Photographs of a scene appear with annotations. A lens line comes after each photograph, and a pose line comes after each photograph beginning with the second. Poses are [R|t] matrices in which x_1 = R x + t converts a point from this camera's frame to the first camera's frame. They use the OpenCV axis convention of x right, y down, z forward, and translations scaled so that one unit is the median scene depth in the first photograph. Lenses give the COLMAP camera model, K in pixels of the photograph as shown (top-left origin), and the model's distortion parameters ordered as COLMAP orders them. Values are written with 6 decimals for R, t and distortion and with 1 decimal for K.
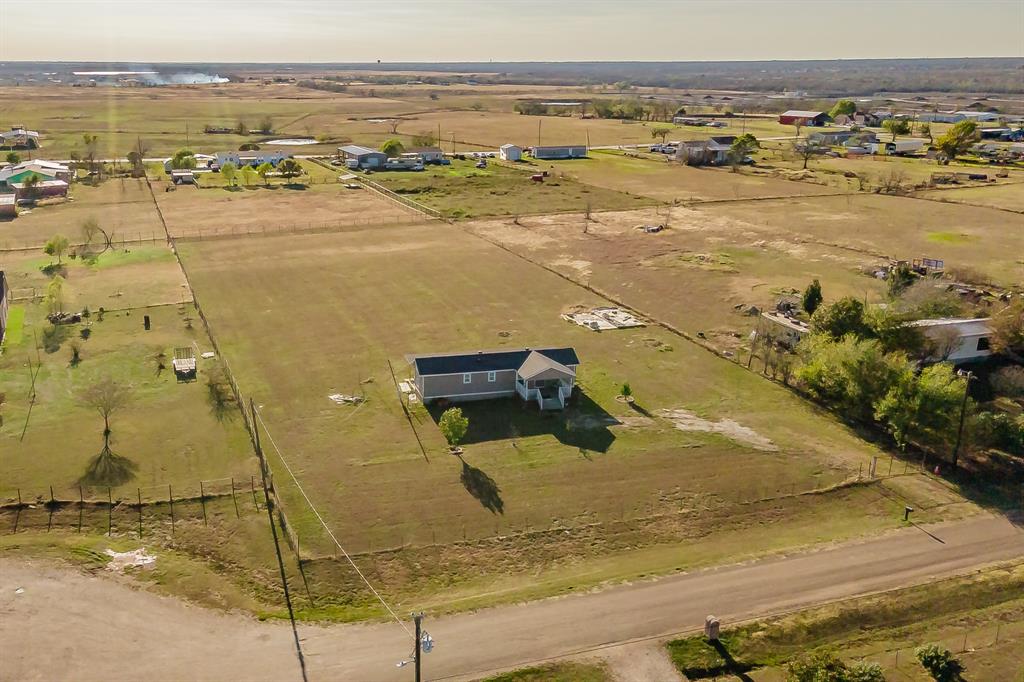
lens RADIAL K [[904.6, 0, 385.7], [0, 904.6, 339.1], [0, 0, 1]] dist [0.033628, 0.004717]
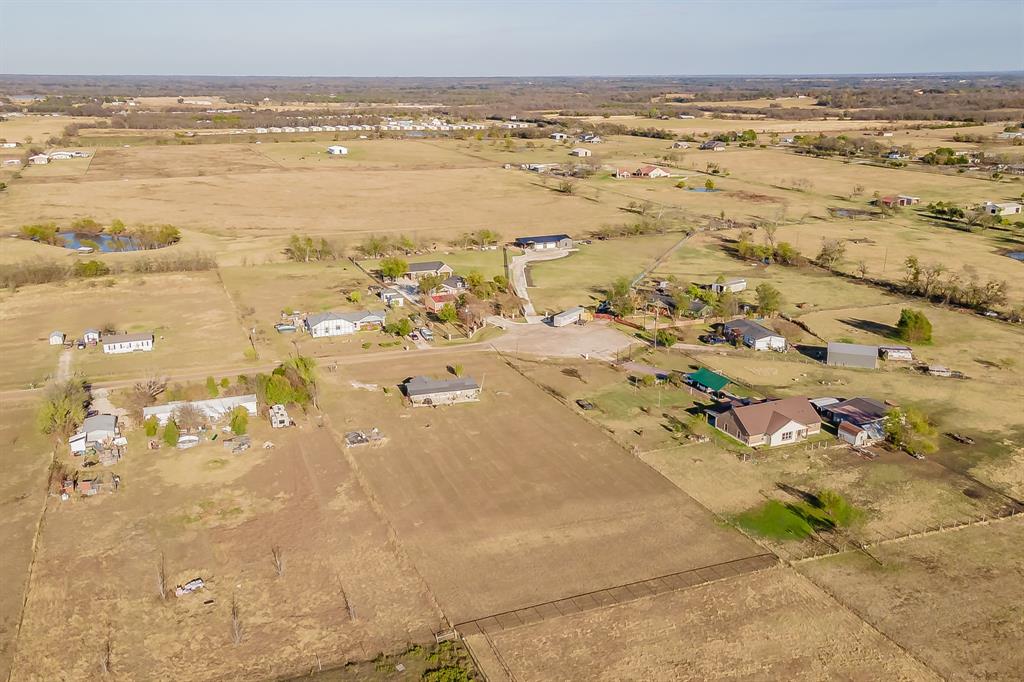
lens RADIAL K [[881.9, 0, 504.1], [0, 881.9, 340.8], [0, 0, 1]] dist [0.041822, 0.004609]
pose [[-0.995146, 0.031128, -0.093353, 0.145716], [-0.026390, 0.829484, 0.557907, -1.172268], [0.094801, 0.557663, -0.824636, 2.464381]]
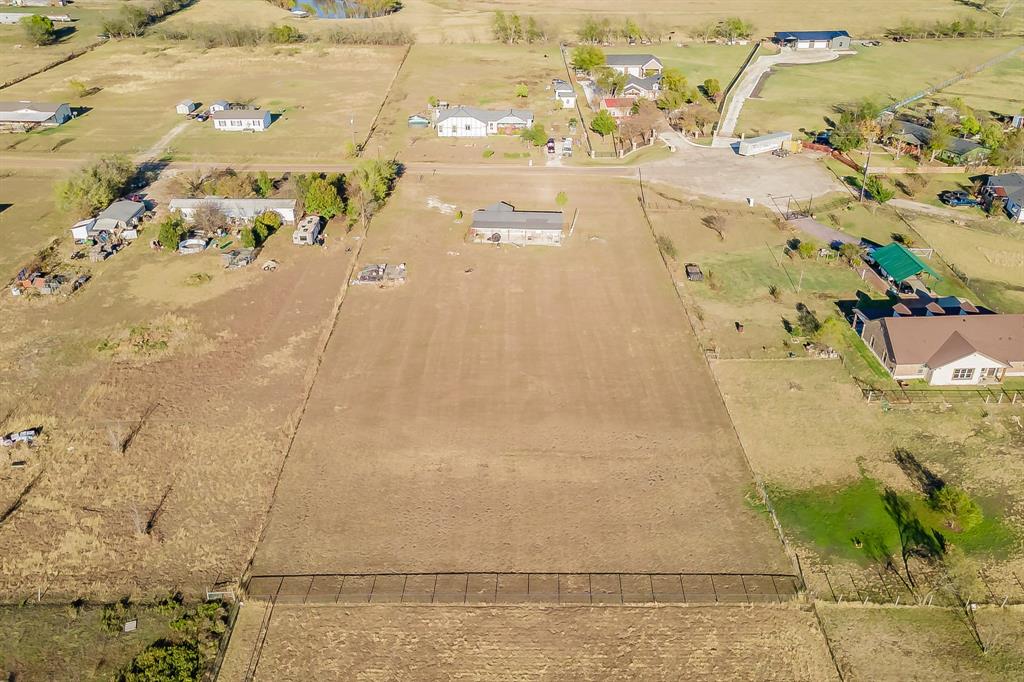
lens RADIAL K [[881.3, 0, 512.0], [0, 881.3, 341.0], [0, 0, 1]] dist [0.039432, 0.009044]
pose [[-0.961628, -0.132435, 0.240274, -0.285272], [0.084848, 0.689287, 0.719503, -0.940881], [-0.260905, 0.712281, -0.651601, 2.030442]]
